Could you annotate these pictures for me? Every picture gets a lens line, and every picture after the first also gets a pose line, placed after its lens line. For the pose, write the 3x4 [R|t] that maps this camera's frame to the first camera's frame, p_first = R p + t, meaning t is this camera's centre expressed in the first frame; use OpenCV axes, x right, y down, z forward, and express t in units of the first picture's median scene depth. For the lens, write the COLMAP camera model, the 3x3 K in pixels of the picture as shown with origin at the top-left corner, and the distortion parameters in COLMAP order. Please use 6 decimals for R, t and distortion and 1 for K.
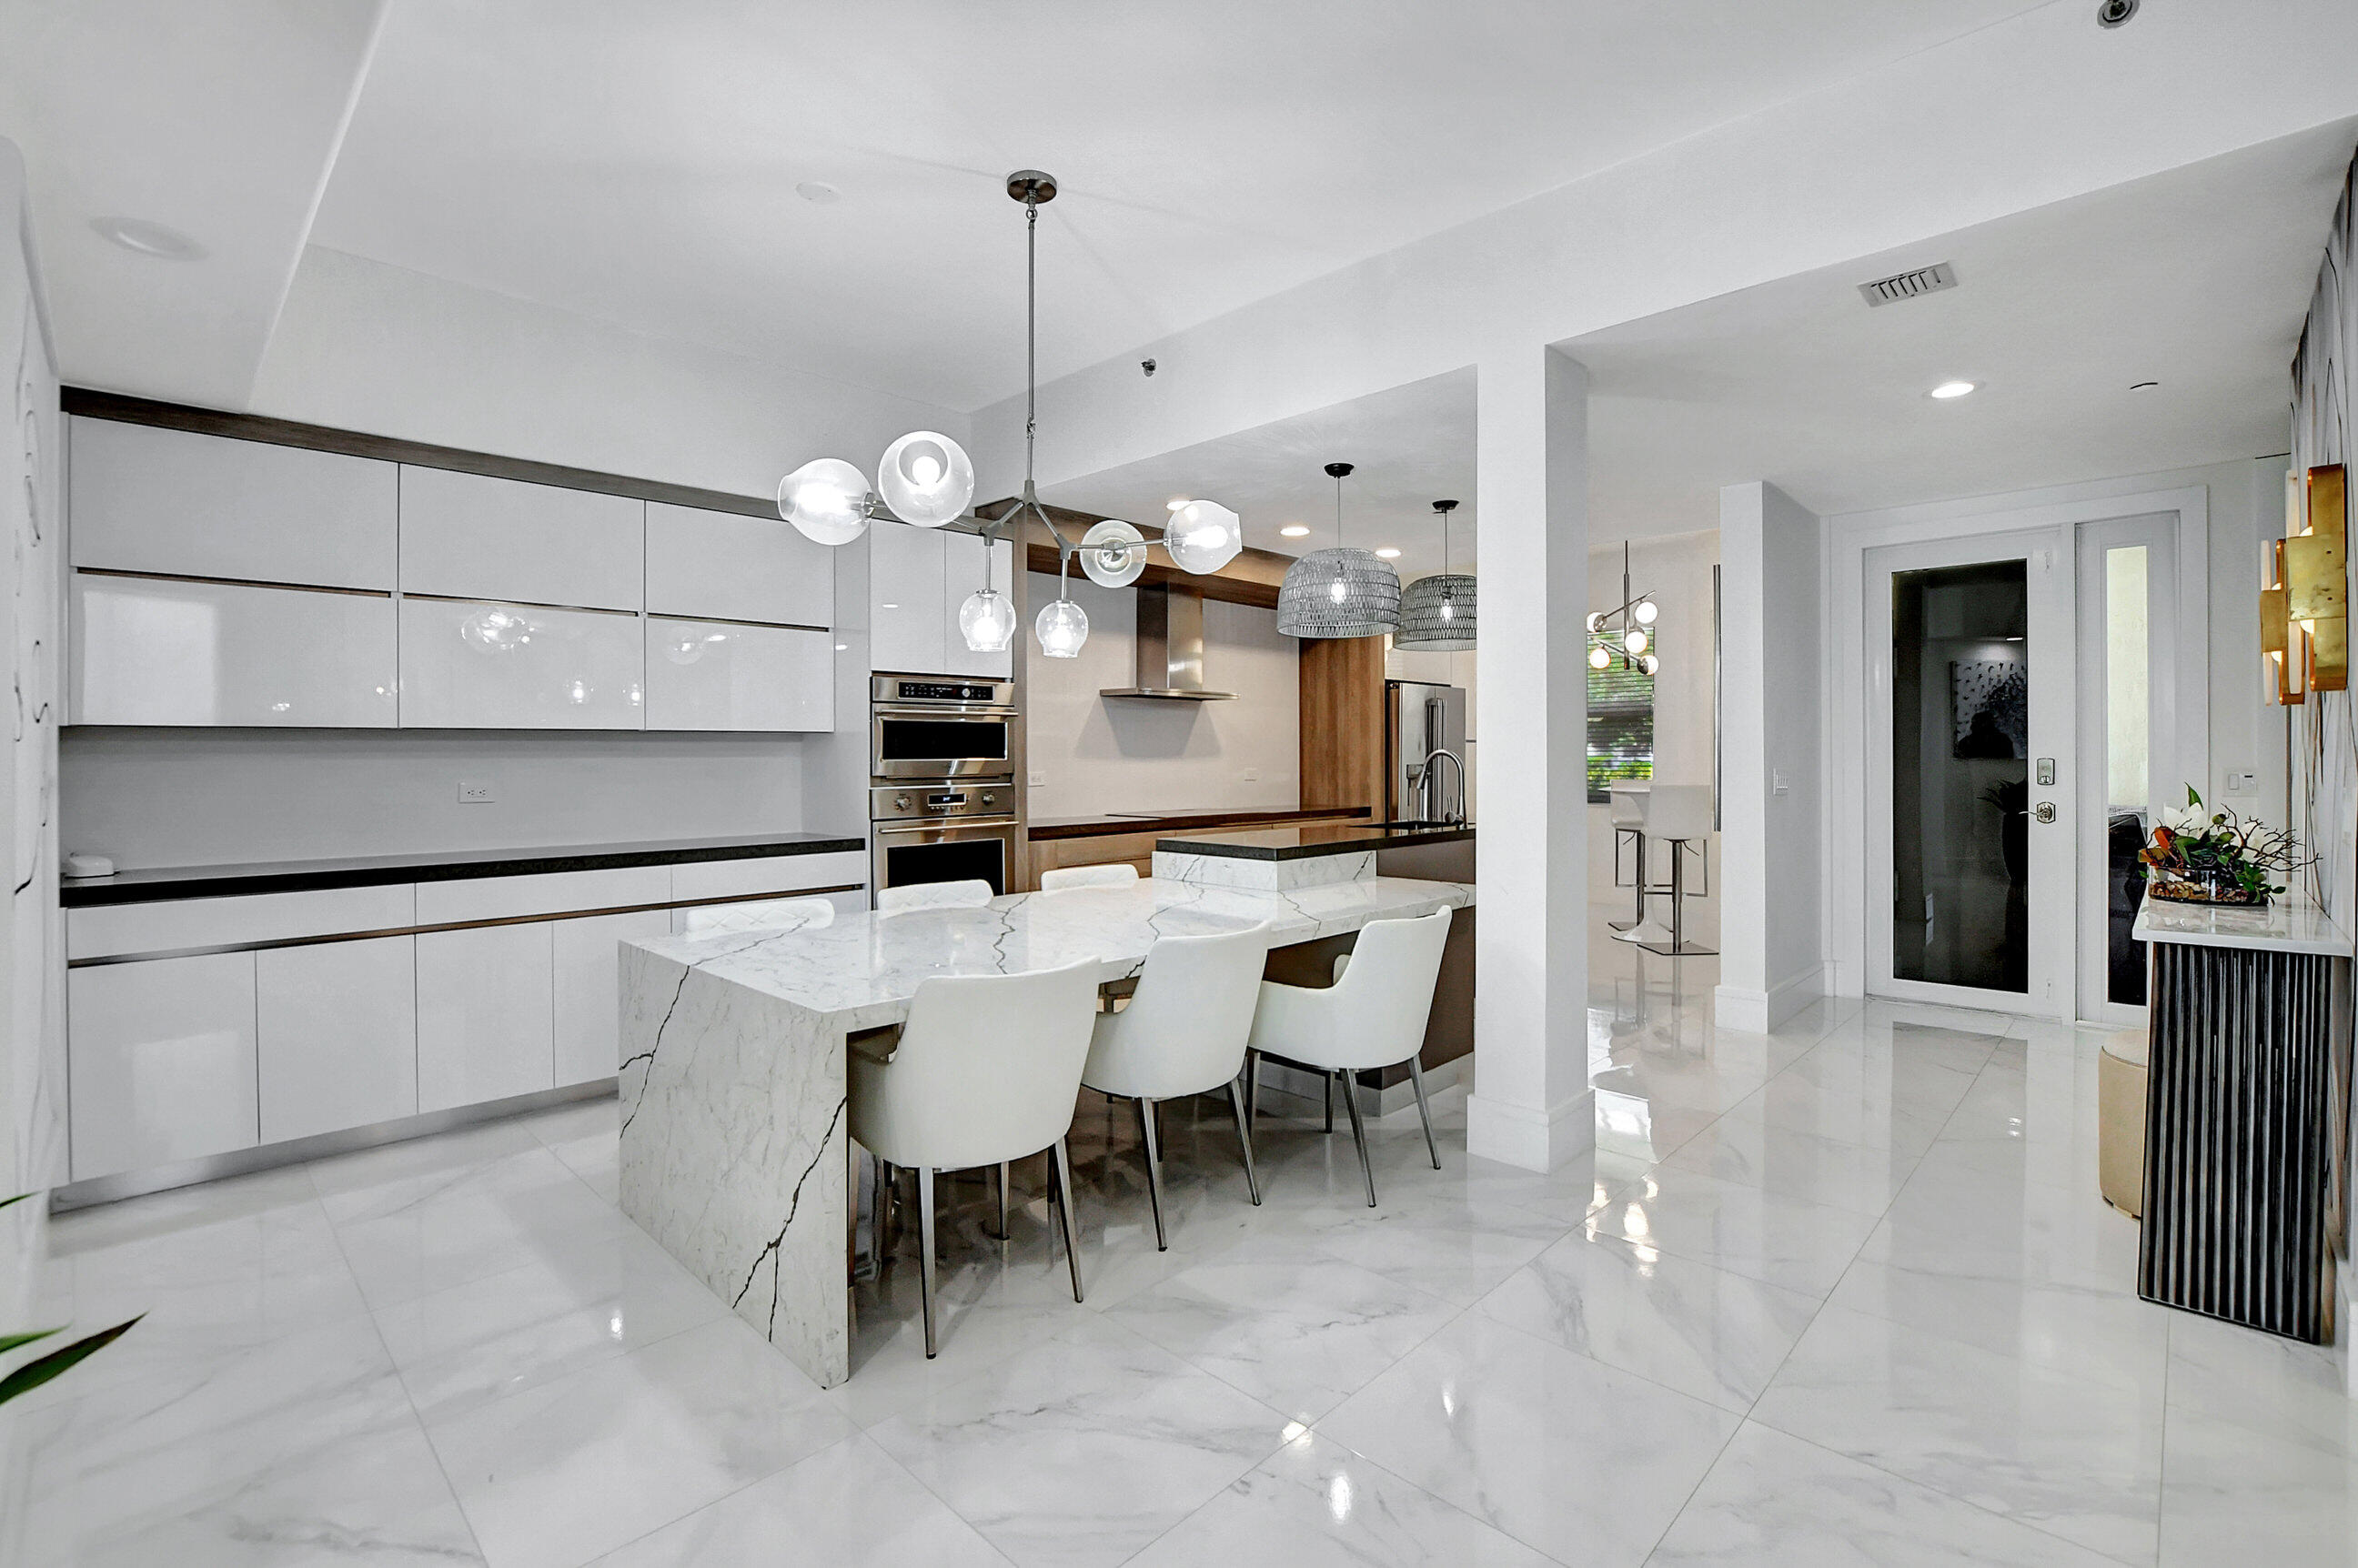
lens RADIAL K [[1061.6, 0, 1164.3], [0, 1061.6, 737.3], [0, 0, 1]] dist [-0.028485, 0.005454]
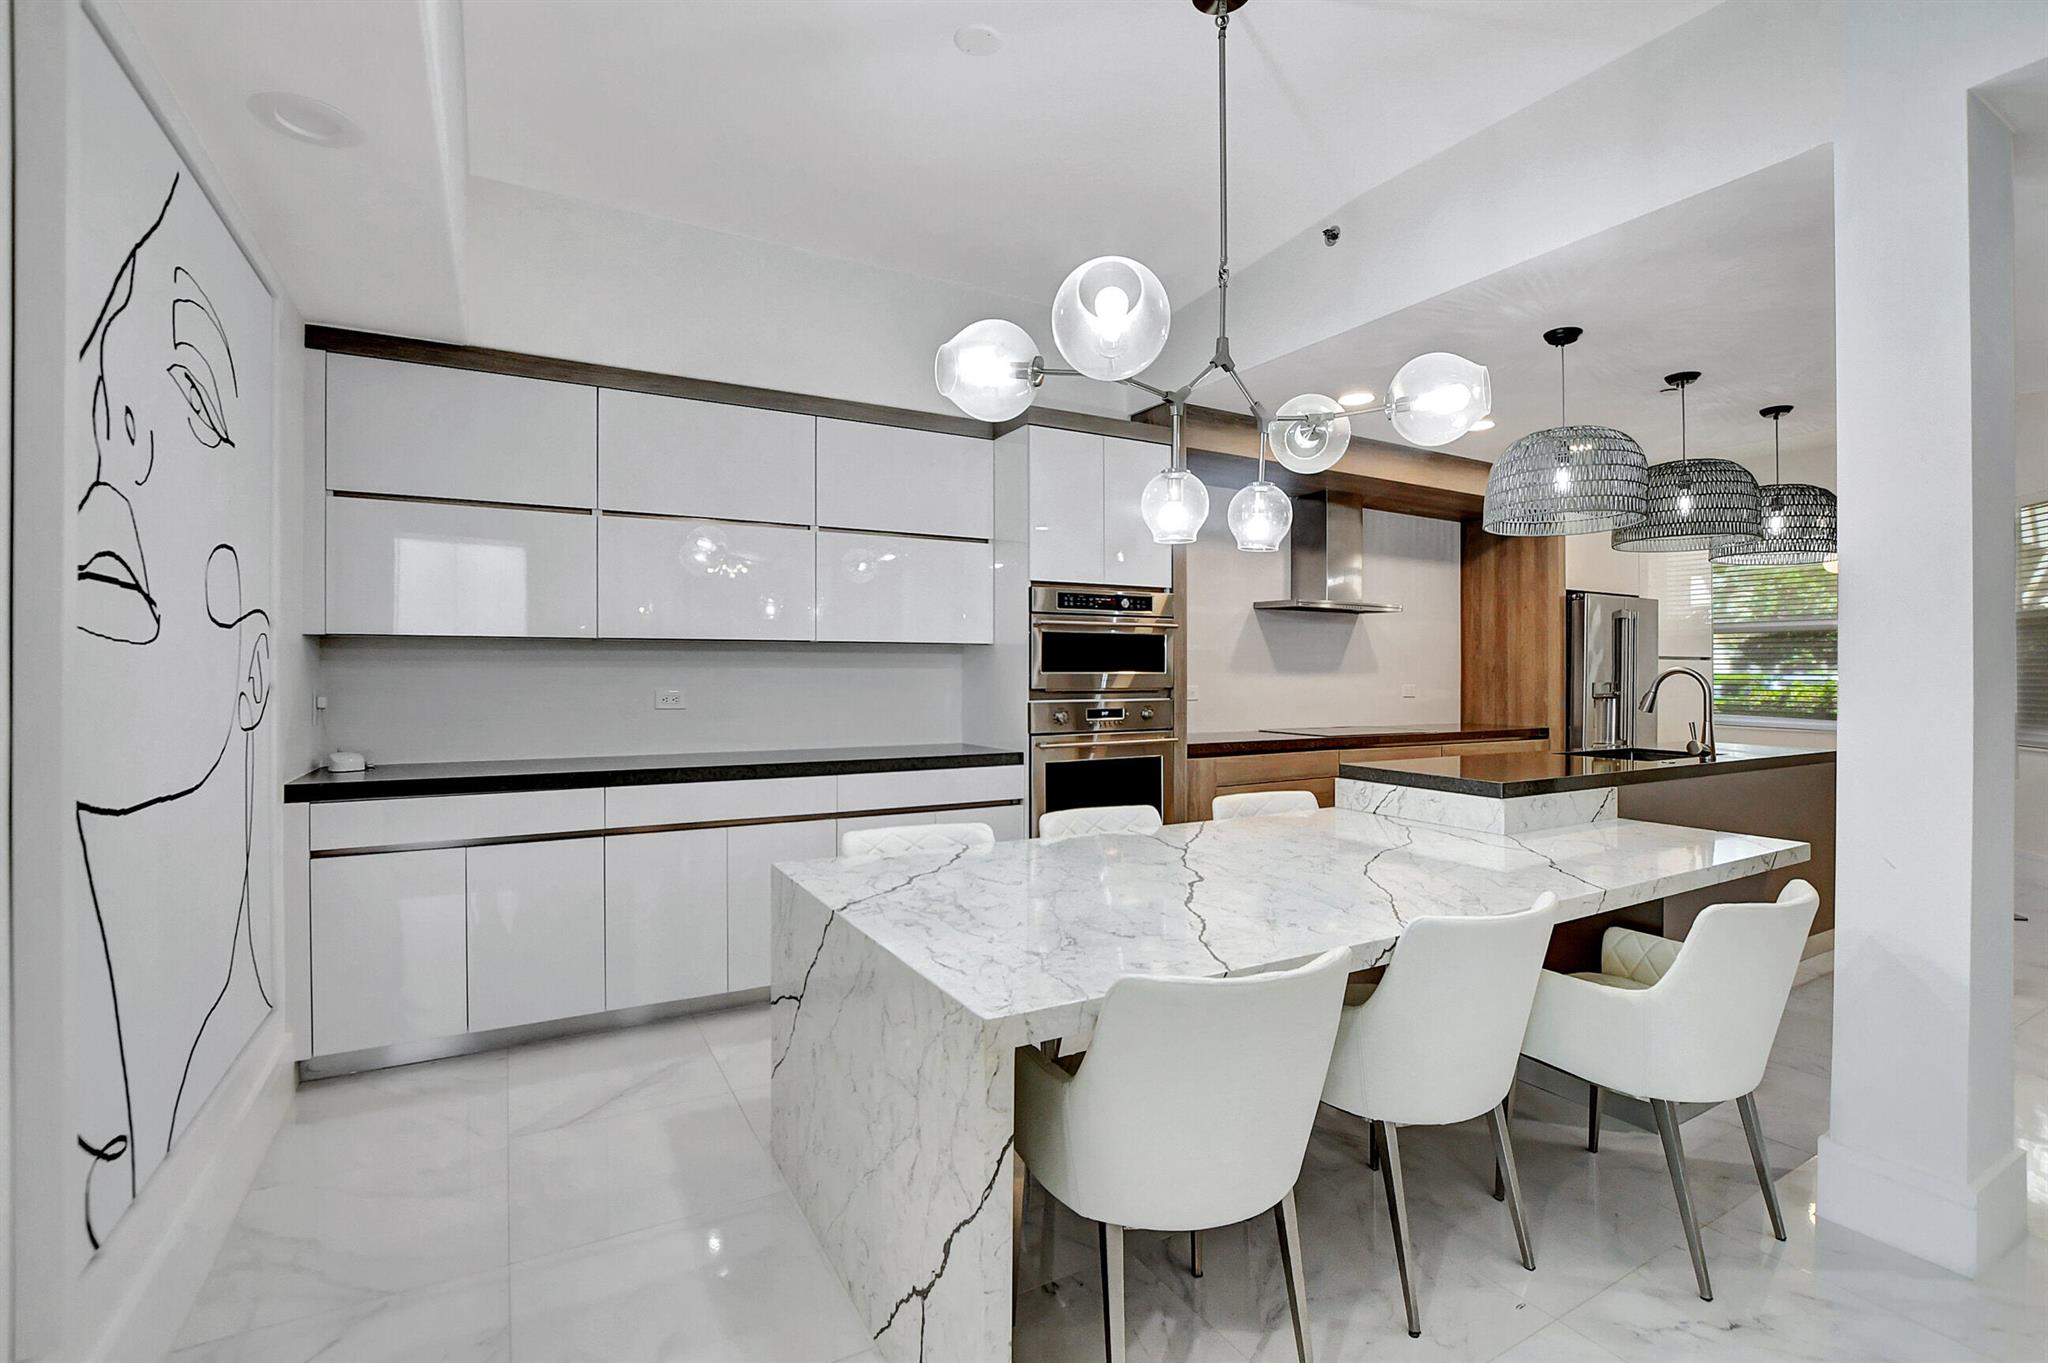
lens RADIAL K [[922.1, 0, 1011.2], [0, 922.1, 640.9], [0, 0, 1]] dist [-0.028485, 0.005454]
pose [[0.961374, 0.000090, -0.275245, -0.060809], [-0.003862, 0.999906, -0.013165, 0.003701], [0.275218, 0.013719, 0.961284, 0.182836]]
